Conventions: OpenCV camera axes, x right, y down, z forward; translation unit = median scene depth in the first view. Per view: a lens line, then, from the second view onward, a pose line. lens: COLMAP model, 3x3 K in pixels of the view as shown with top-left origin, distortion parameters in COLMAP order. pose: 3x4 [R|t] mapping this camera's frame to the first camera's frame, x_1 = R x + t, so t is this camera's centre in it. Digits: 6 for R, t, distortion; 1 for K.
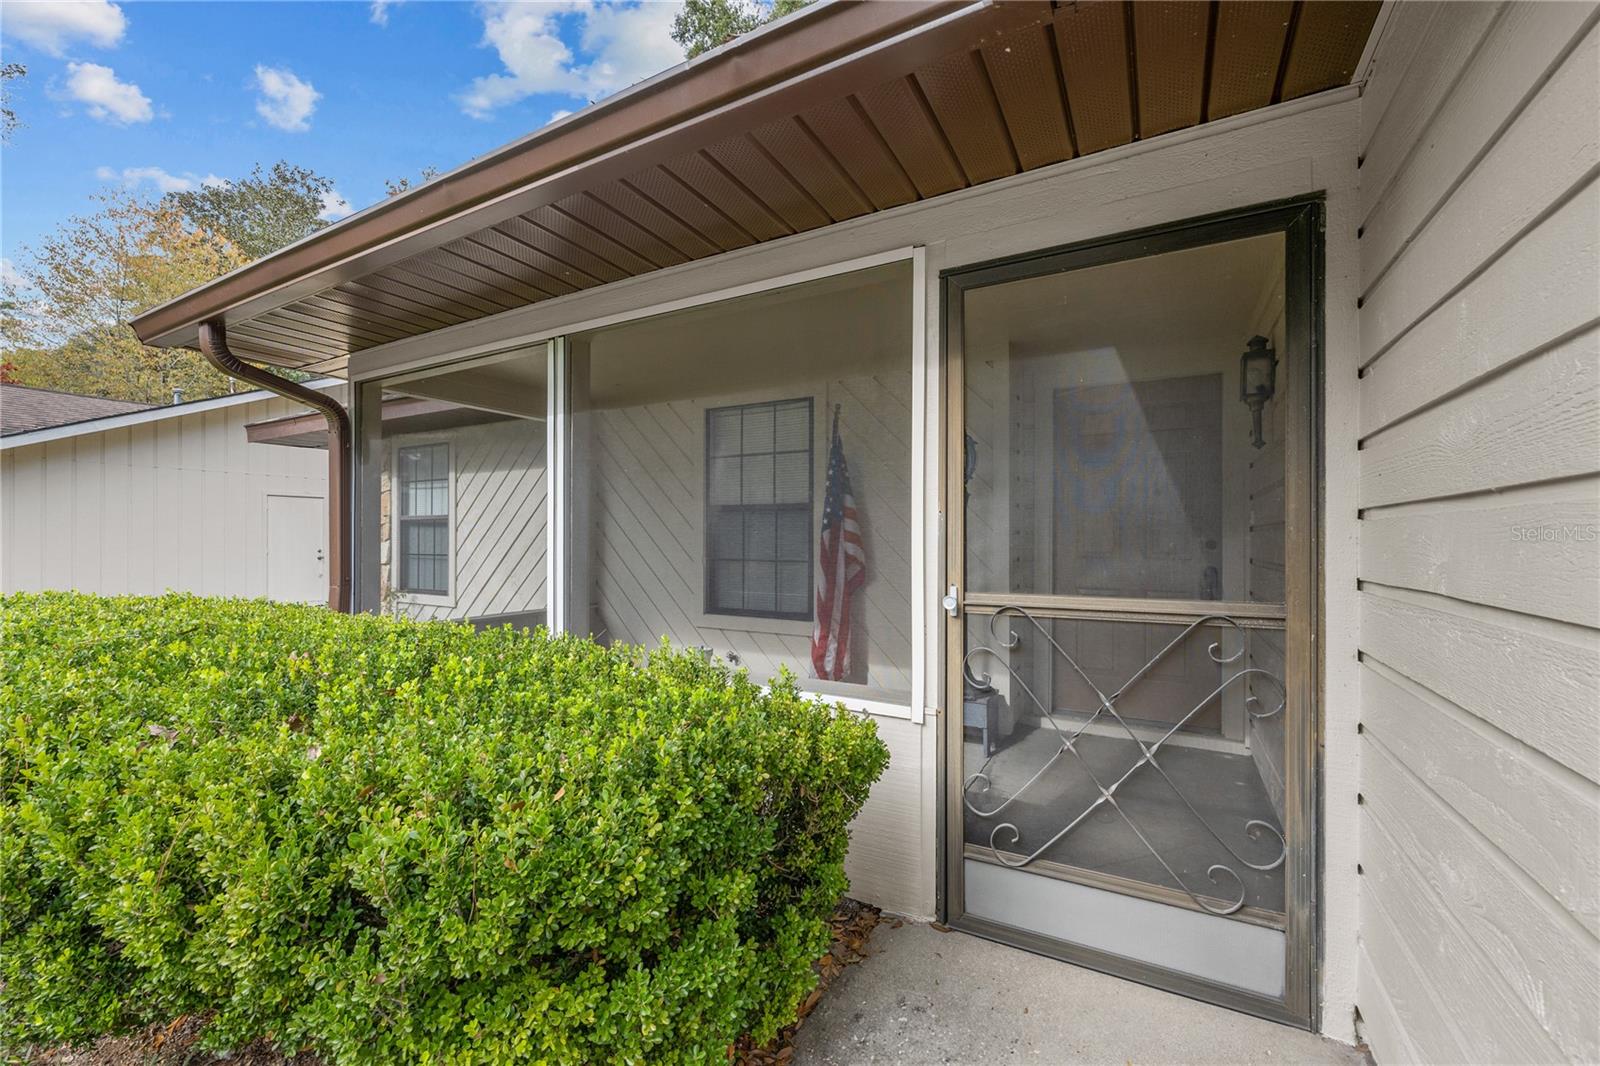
lens RADIAL K [[636.7, 0, 801.0], [0, 636.7, 535.9], [0, 0, 1]] dist [-0.002749, -0.000272]
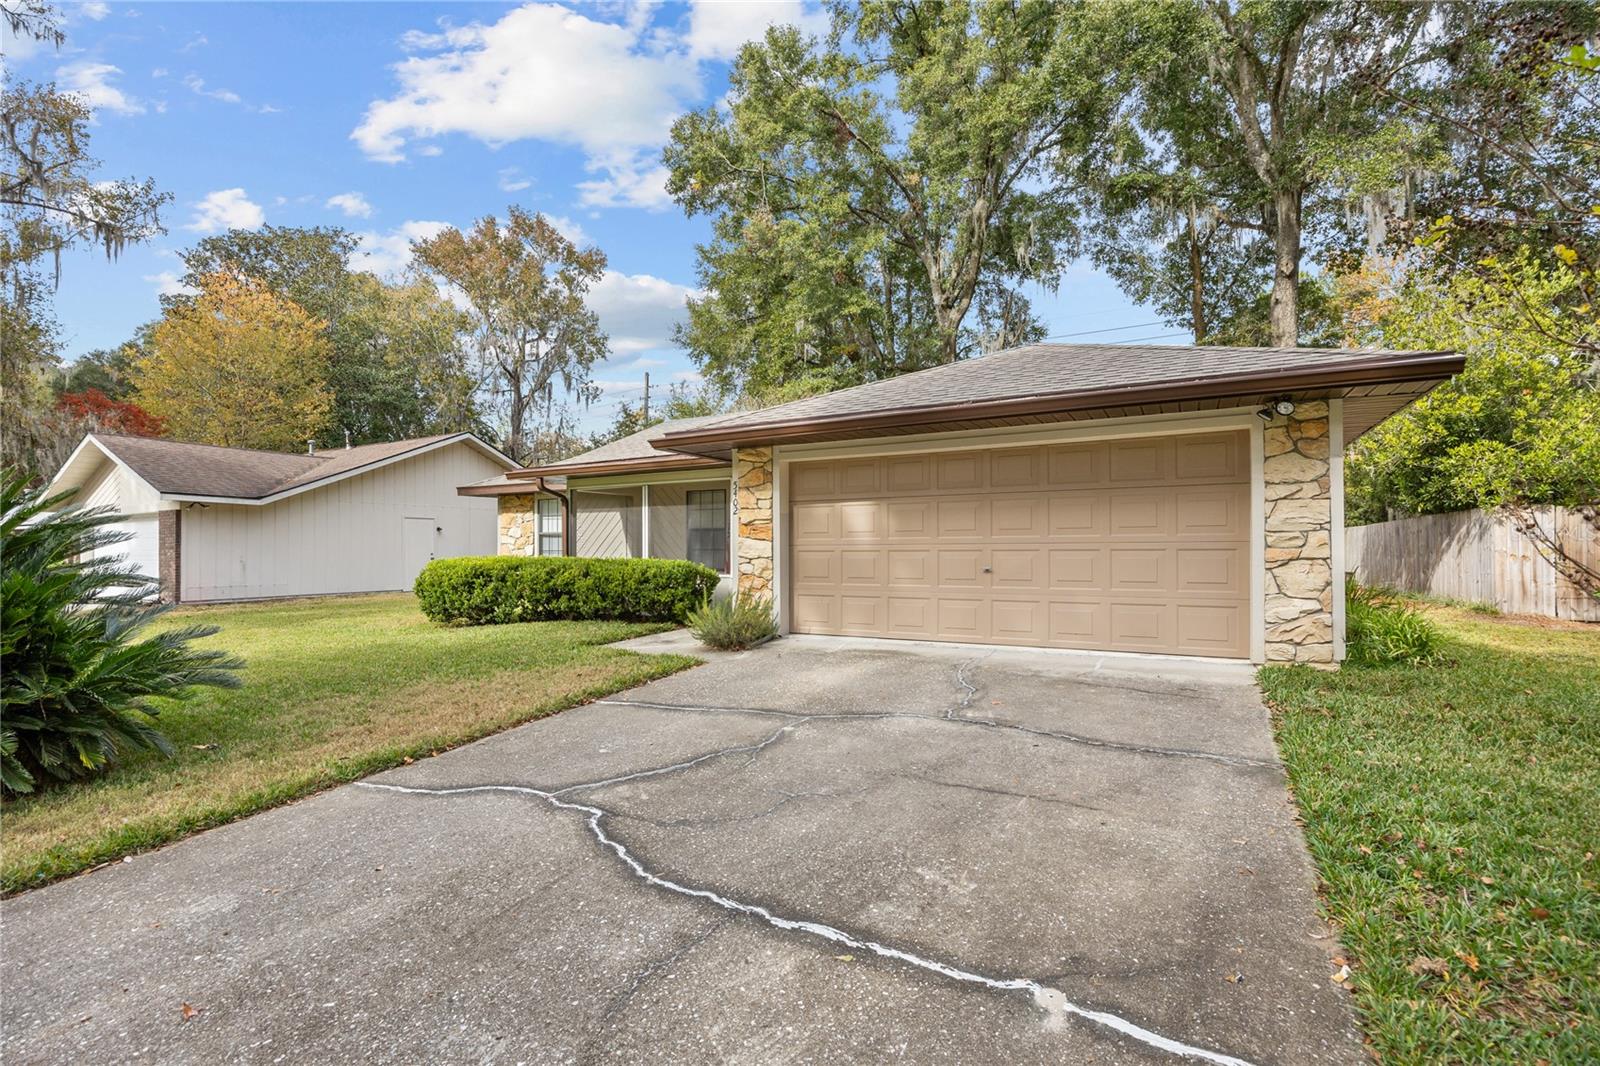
lens RADIAL K [[714.2, 0, 800.0], [0, 714.2, 533.0], [0, 0, 1]] dist [-0.013146, 0.000299]
pose [[0.999932, -0.010956, 0.003913, 0.223052], [0.011008, 0.999846, -0.013640, 0.012100], [-0.003763, 0.013683, 0.999899, -1.412364]]
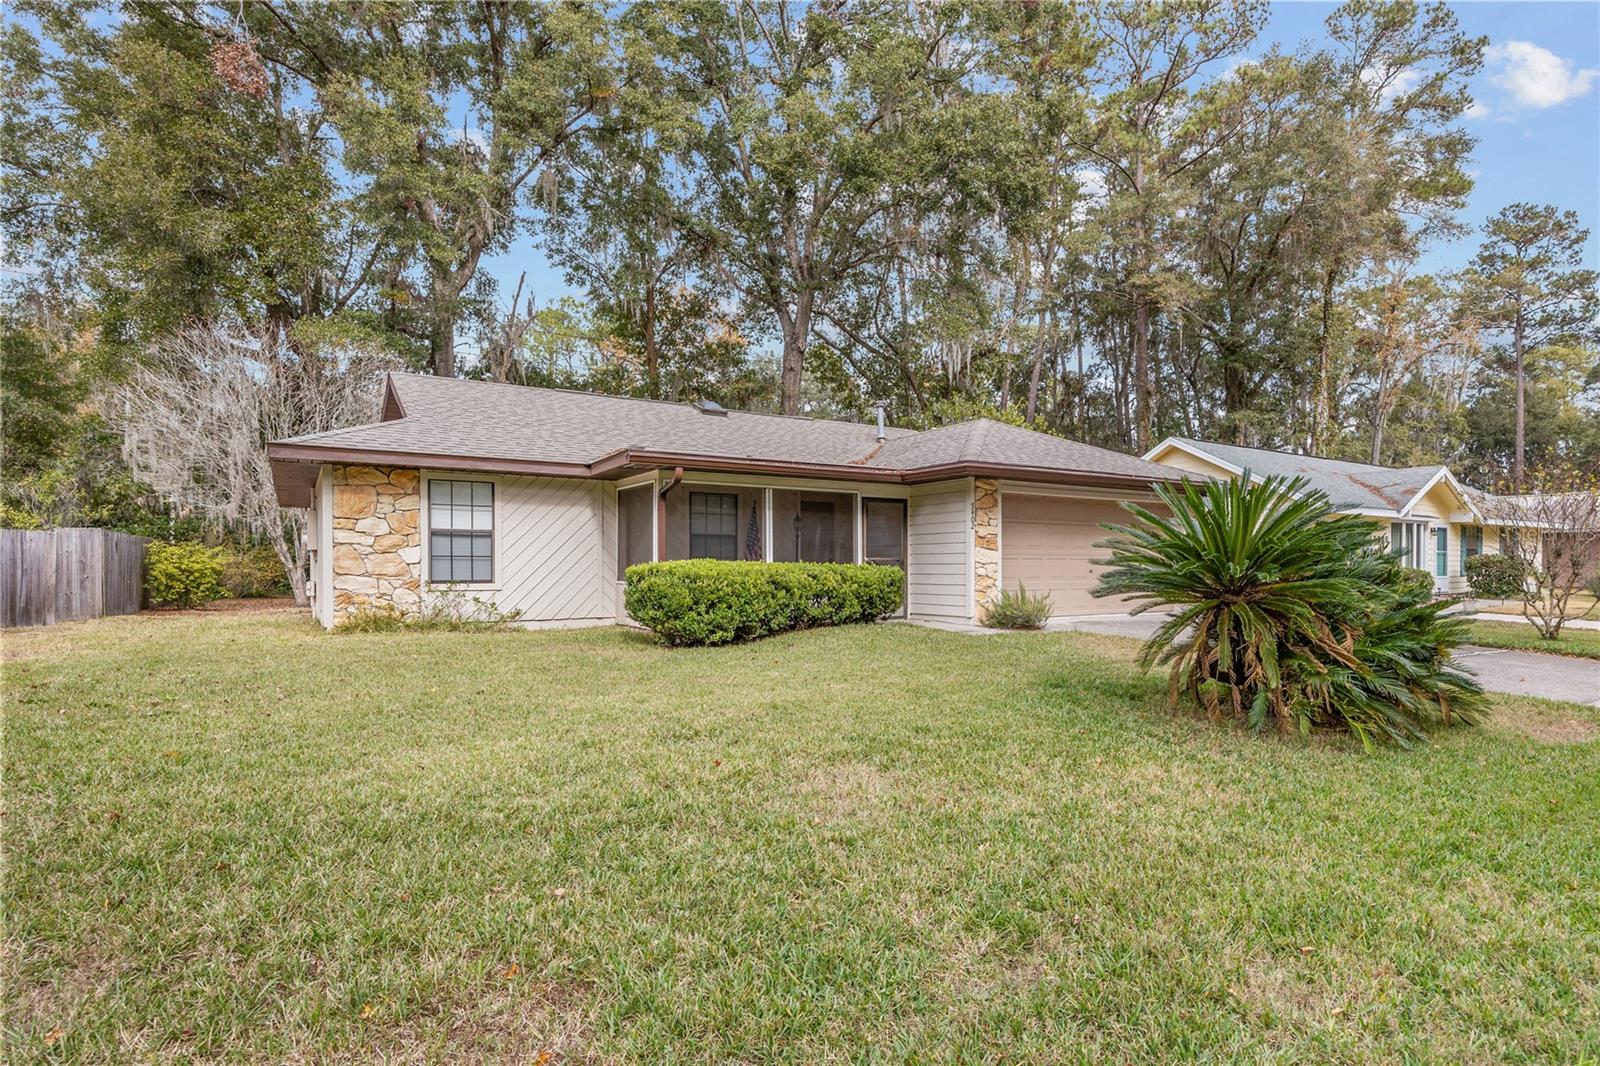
lens RADIAL K [[853.8, 0, 839.4], [0, 853.8, 562.6], [0, 0, 1]] dist [0.000178, -0.000021]
pose [[0.465367, -0.001584, 0.885116, -1.986160], [-0.005700, 0.999972, 0.004787, 0.030773], [-0.885099, -0.007272, 0.465345, -0.690687]]
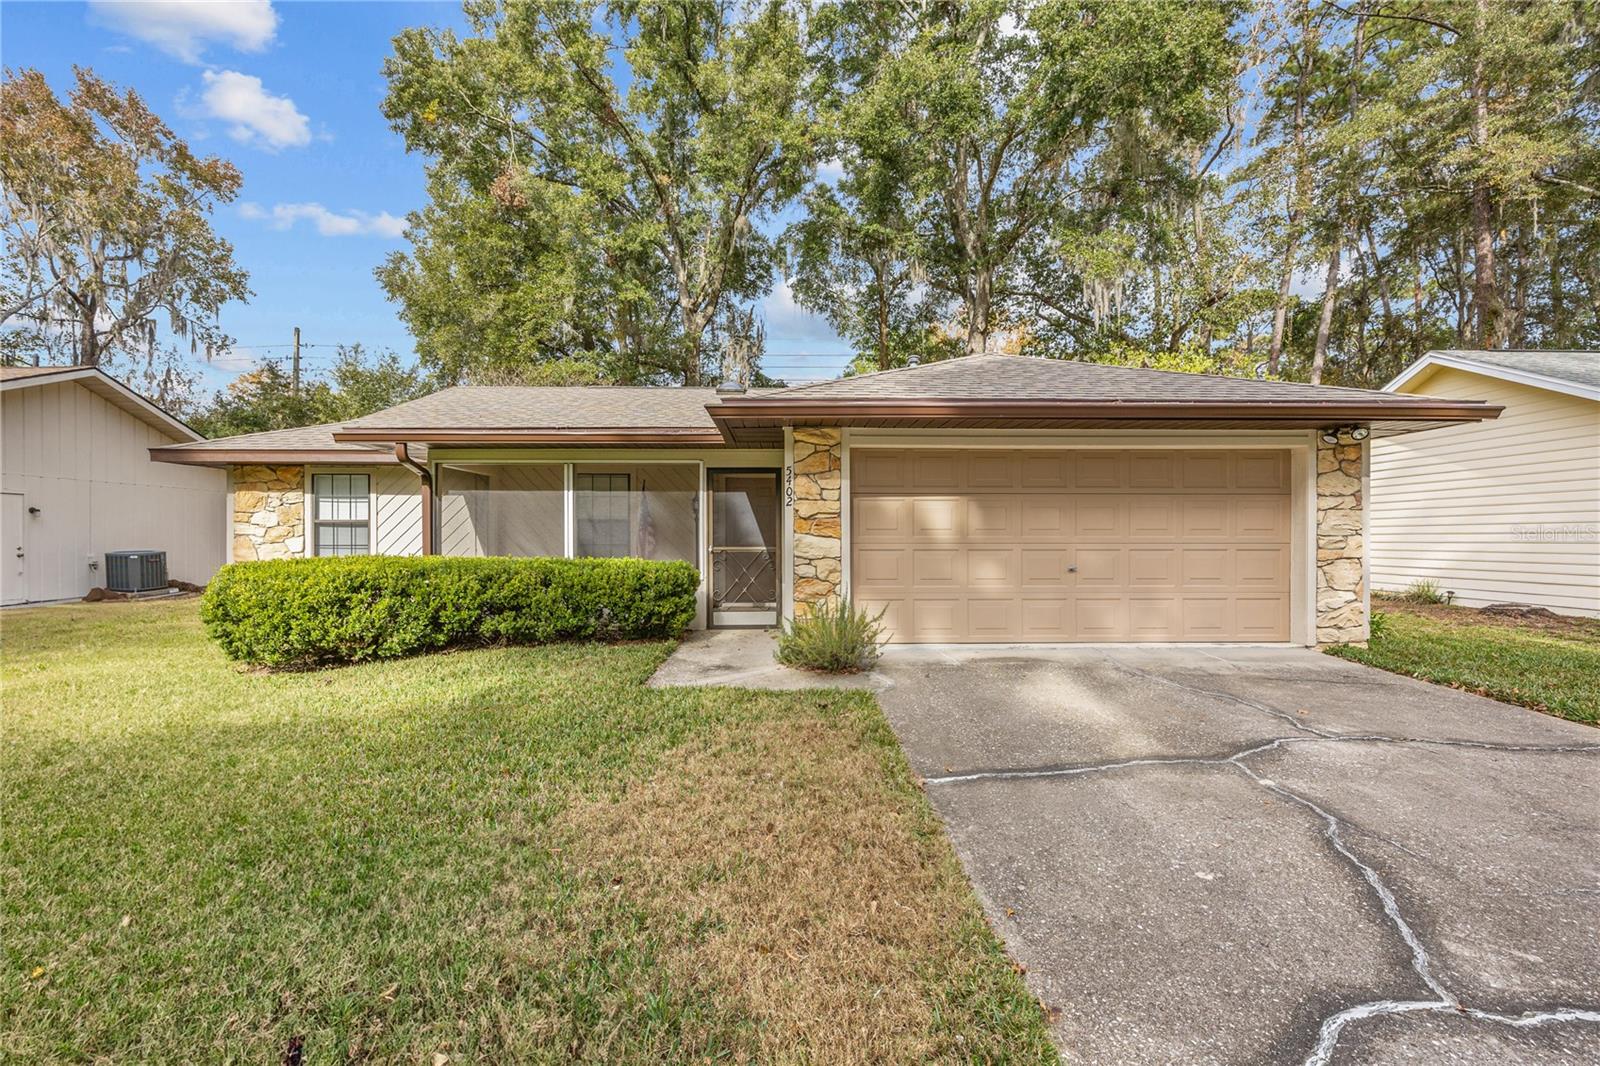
lens RADIAL K [[640.6, 0, 800.0], [0, 640.6, 533.0], [0, 0, 1]] dist [-0.004220, -0.000037]
pose [[0.868130, -0.002014, 0.496333, -0.413433], [0.000648, 0.999996, 0.002923, -0.004253], [-0.496337, -0.002215, 0.868127, -0.913772]]
